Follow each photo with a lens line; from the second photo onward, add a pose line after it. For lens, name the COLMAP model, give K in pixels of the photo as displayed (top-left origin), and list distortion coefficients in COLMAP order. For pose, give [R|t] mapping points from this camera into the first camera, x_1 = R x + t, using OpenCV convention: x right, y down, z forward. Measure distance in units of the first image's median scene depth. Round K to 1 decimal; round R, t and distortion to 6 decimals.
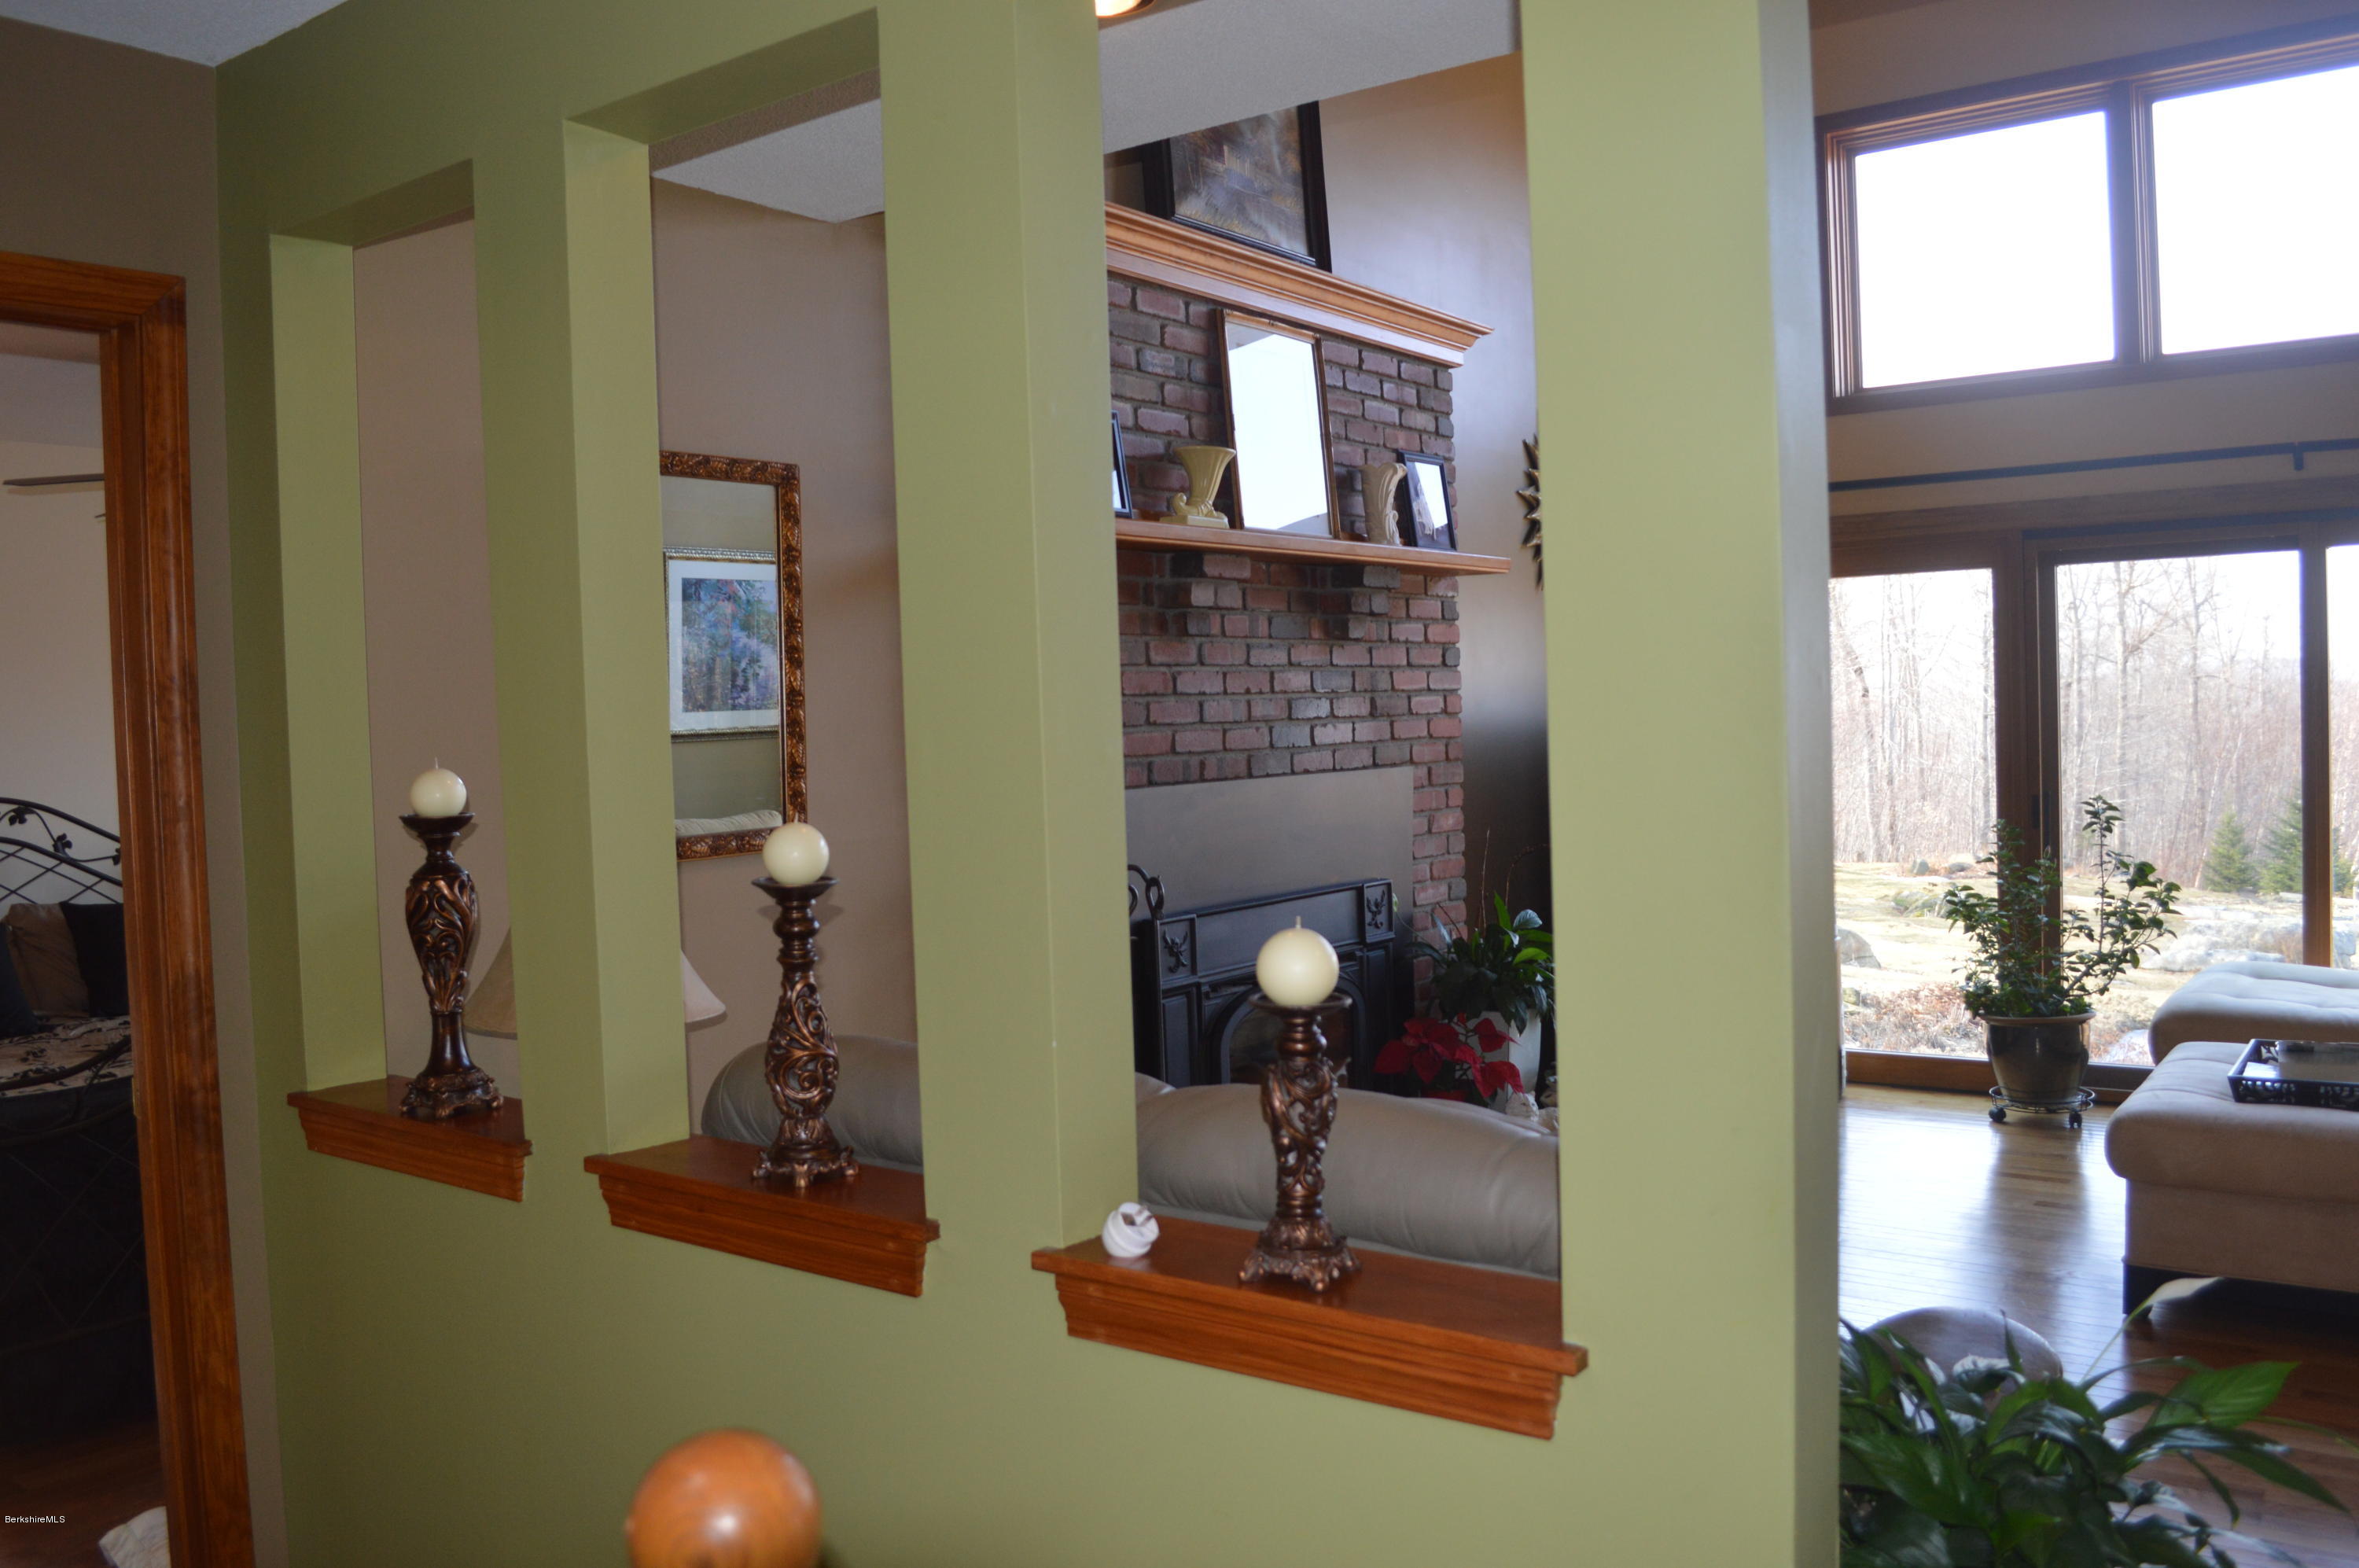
lens RADIAL K [[1871.7, 0, 1156.4], [0, 1871.7, 776.9], [0, 0, 1]] dist [-0.083021, 0.012350]
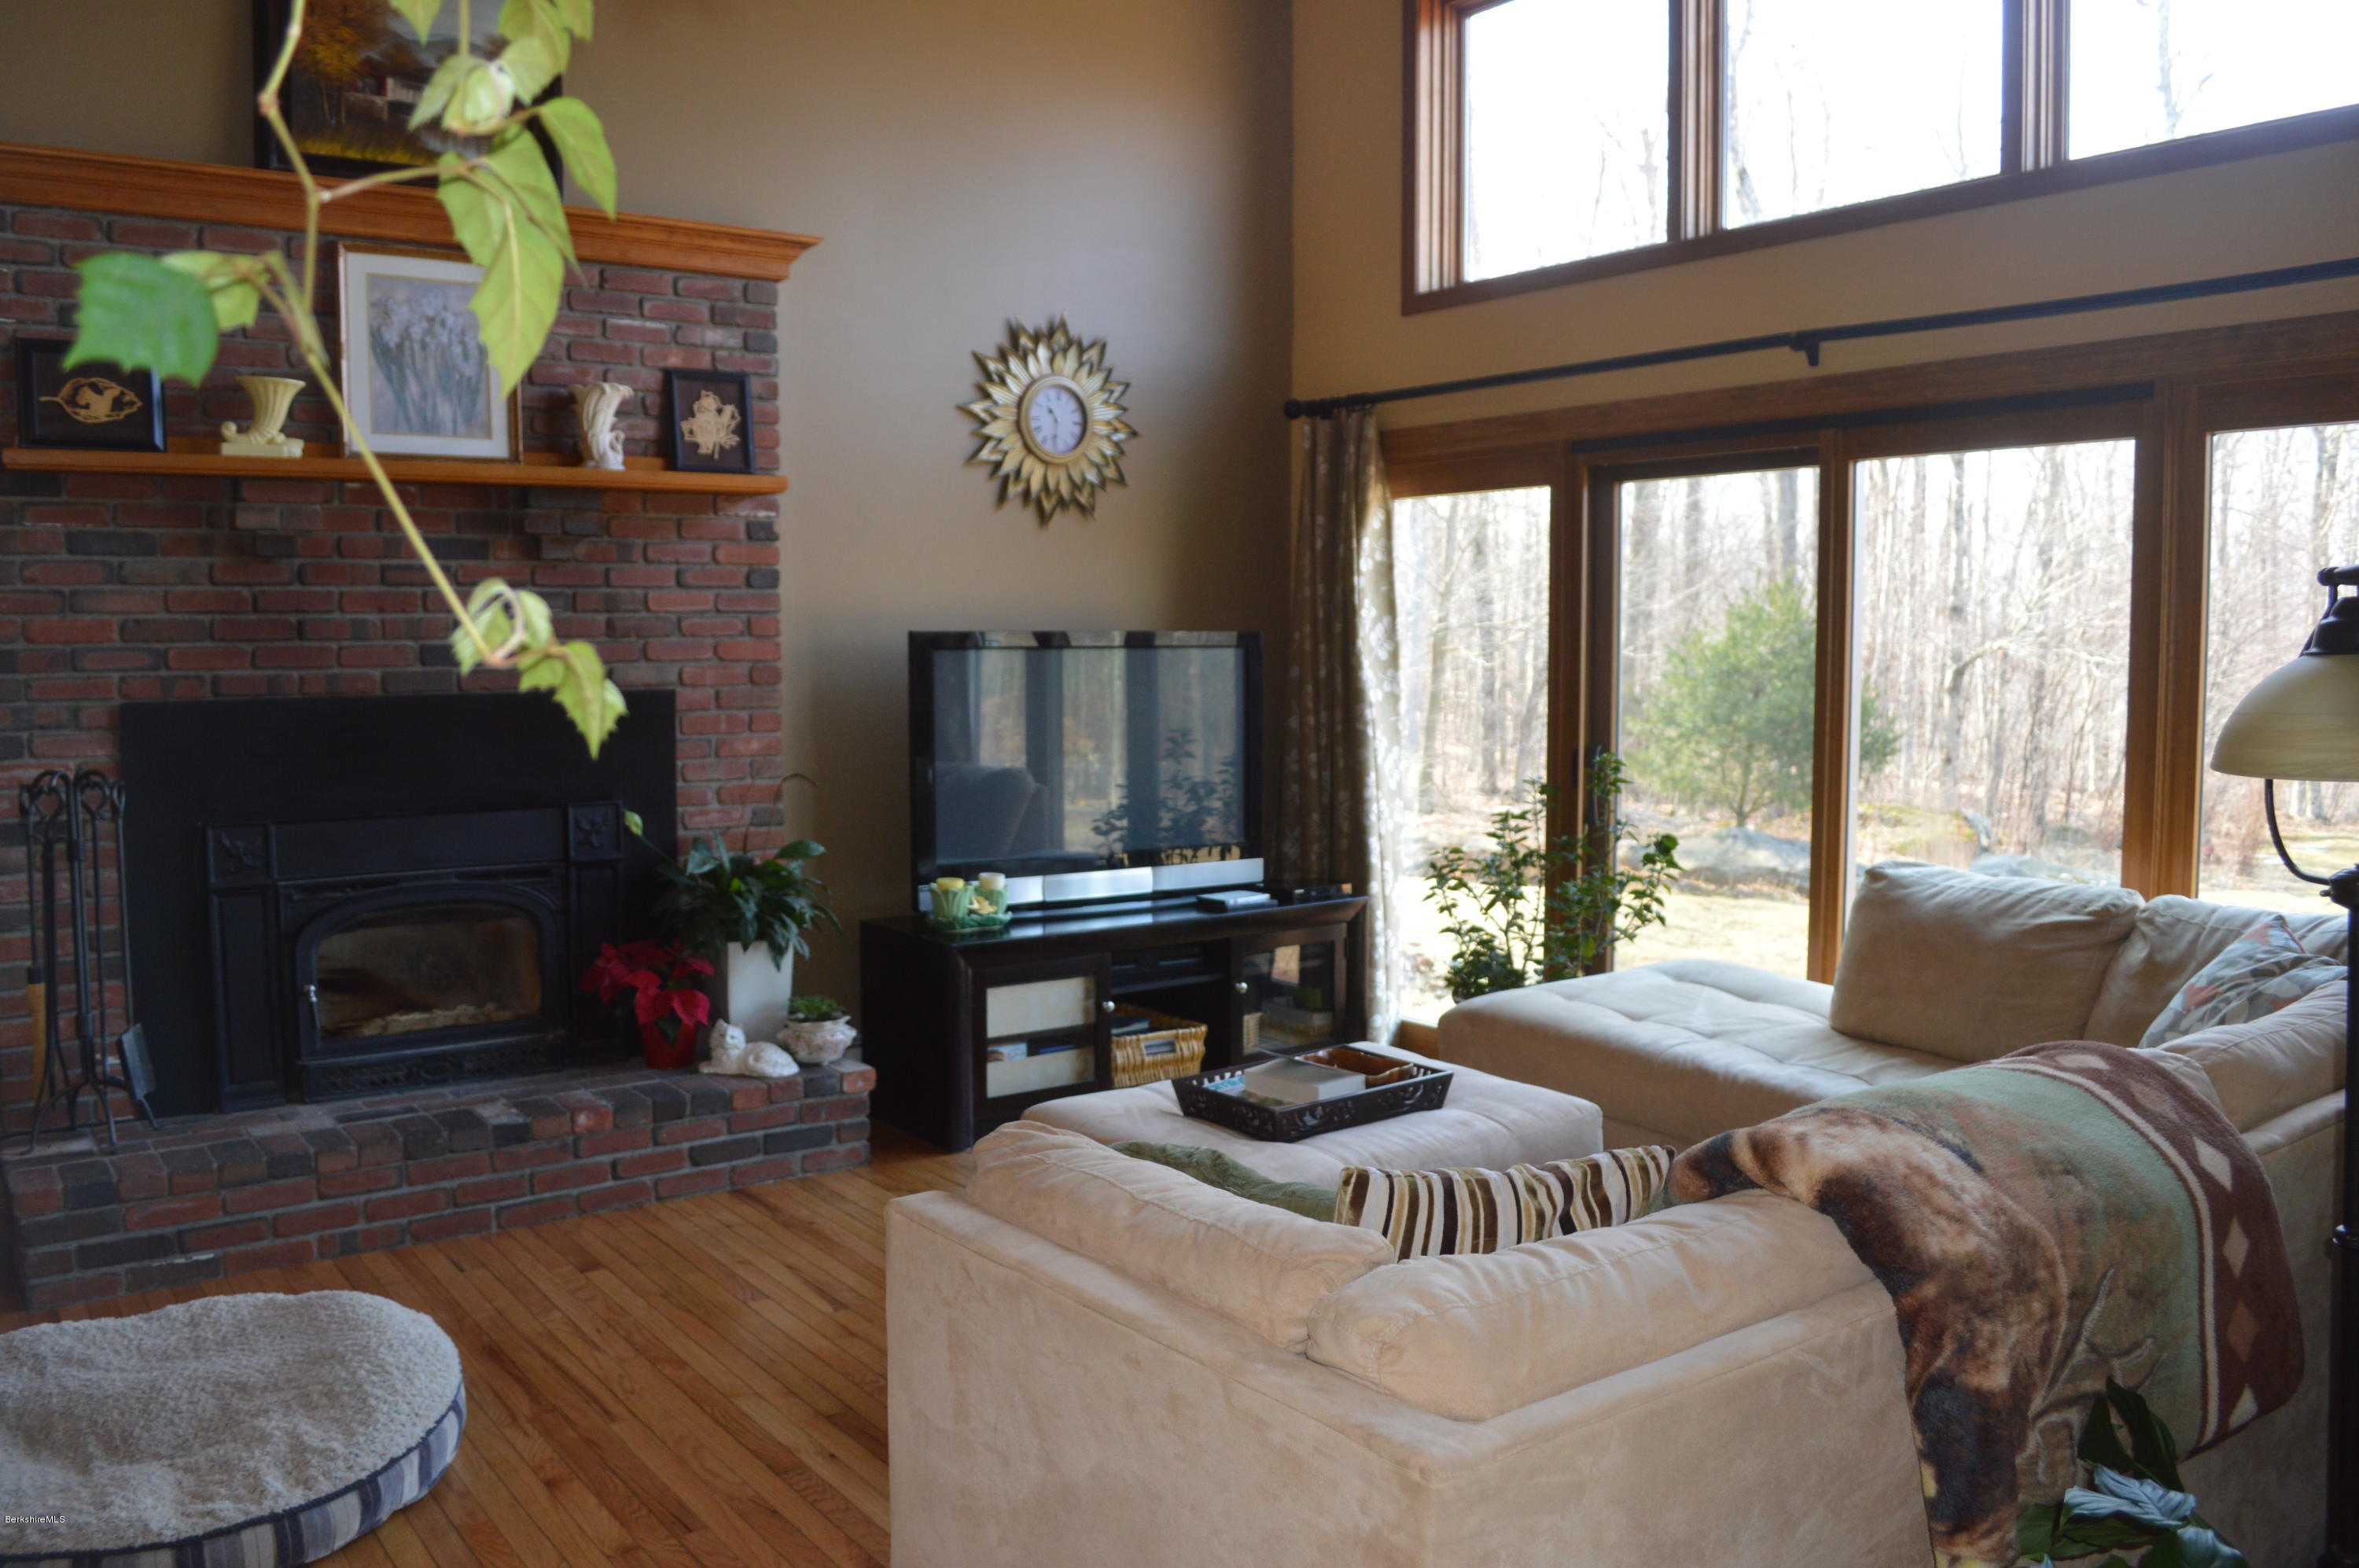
lens RADIAL K [[1871.7, 0, 1169.8], [0, 1871.7, 783.4], [0, 0, 1]] dist [-0.083021, 0.012350]
pose [[0.958190, 0.049114, -0.281886, 0.799239], [-0.035254, 0.997917, 0.054034, -0.022313], [0.283952, -0.041838, 0.957925, 0.153081]]
